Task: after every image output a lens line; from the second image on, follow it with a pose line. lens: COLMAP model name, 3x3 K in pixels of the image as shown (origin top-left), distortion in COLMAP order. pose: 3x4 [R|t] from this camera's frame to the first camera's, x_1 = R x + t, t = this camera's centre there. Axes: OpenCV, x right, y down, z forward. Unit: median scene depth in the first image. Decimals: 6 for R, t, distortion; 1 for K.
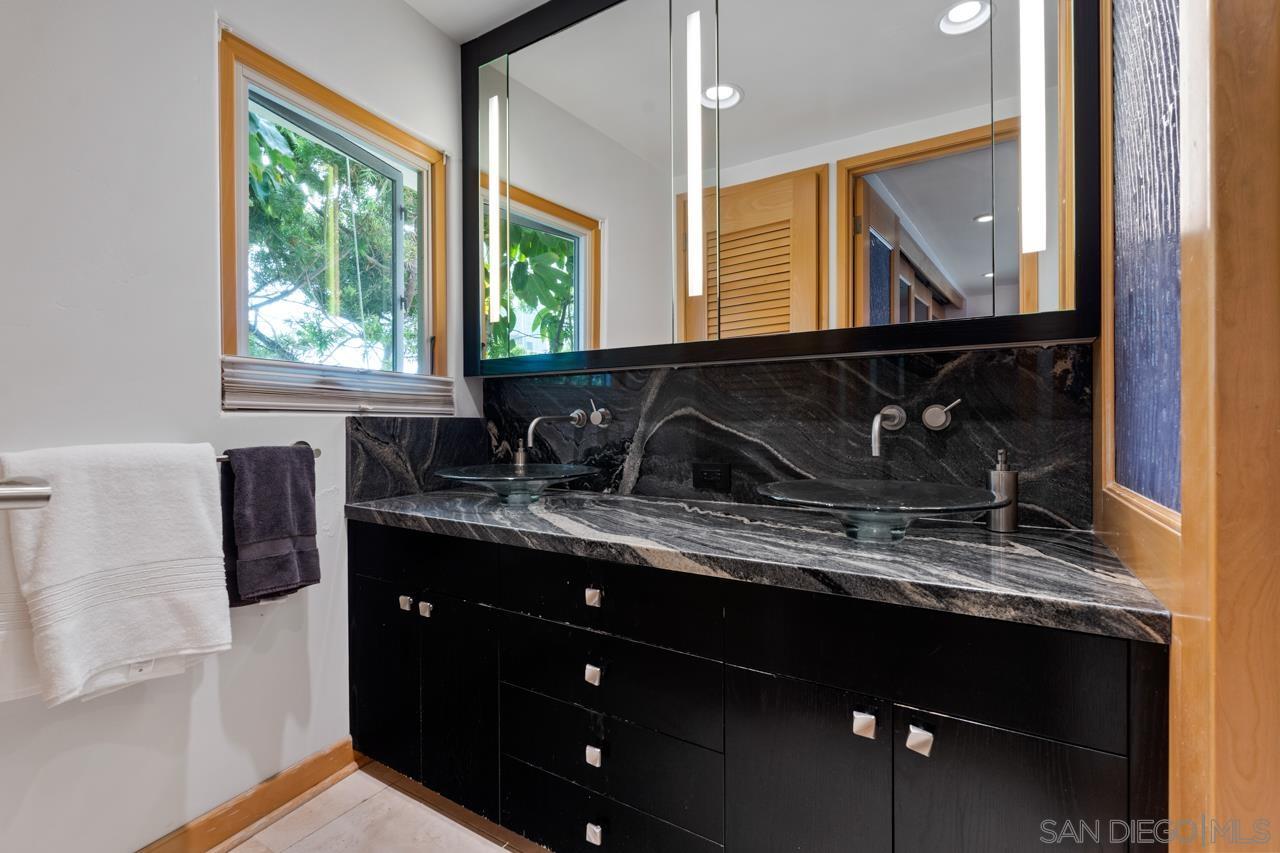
lens RADIAL K [[556.2, 0, 639.0], [0, 556.2, 423.4], [0, 0, 1]] dist [-0.010550, 0.001622]
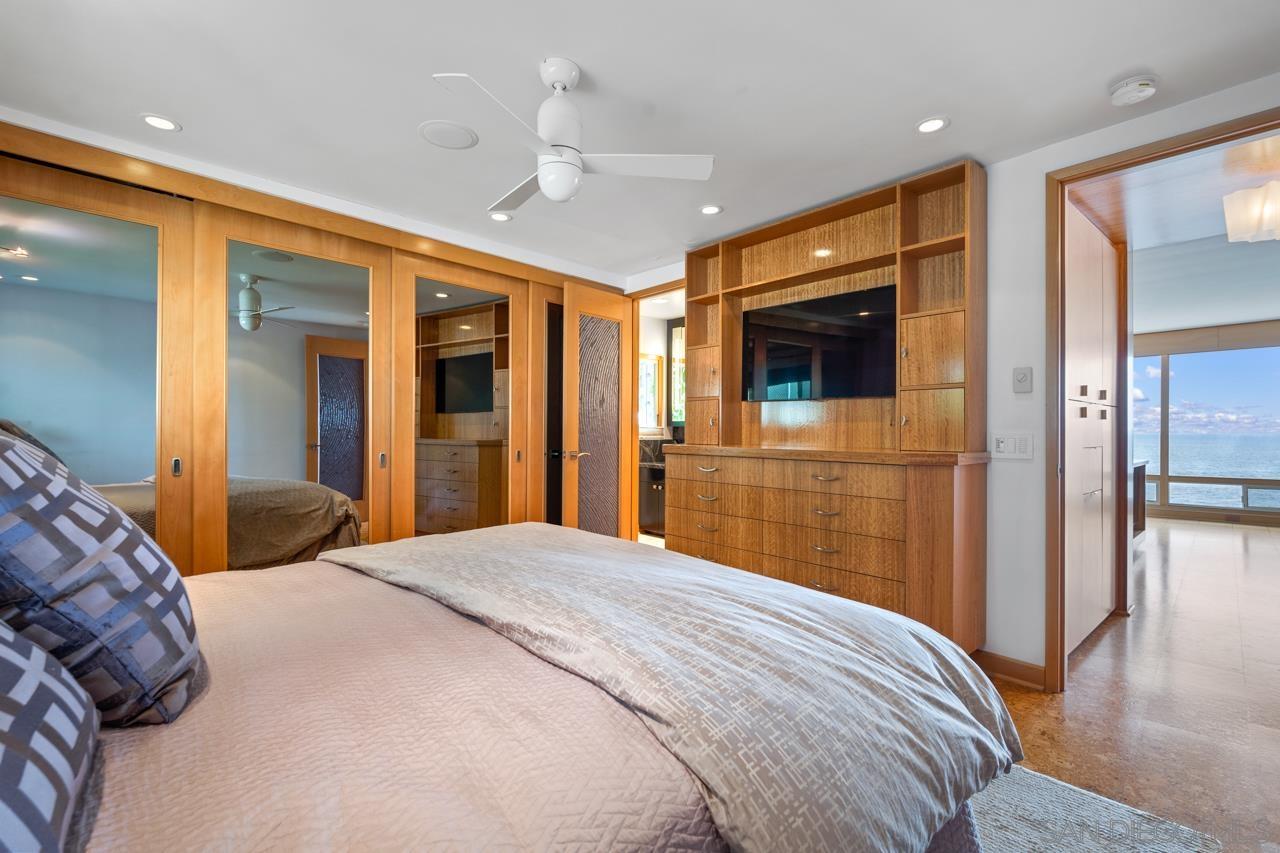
lens RADIAL K [[556.2, 0, 640.5], [0, 556.2, 433.5], [0, 0, 1]] dist [-0.010550, 0.001622]
pose [[0.954738, 0.007685, -0.297348, 0.659816], [-0.010104, 0.999927, -0.006598, -0.030541], [0.297275, 0.009304, 0.954746, -2.828784]]
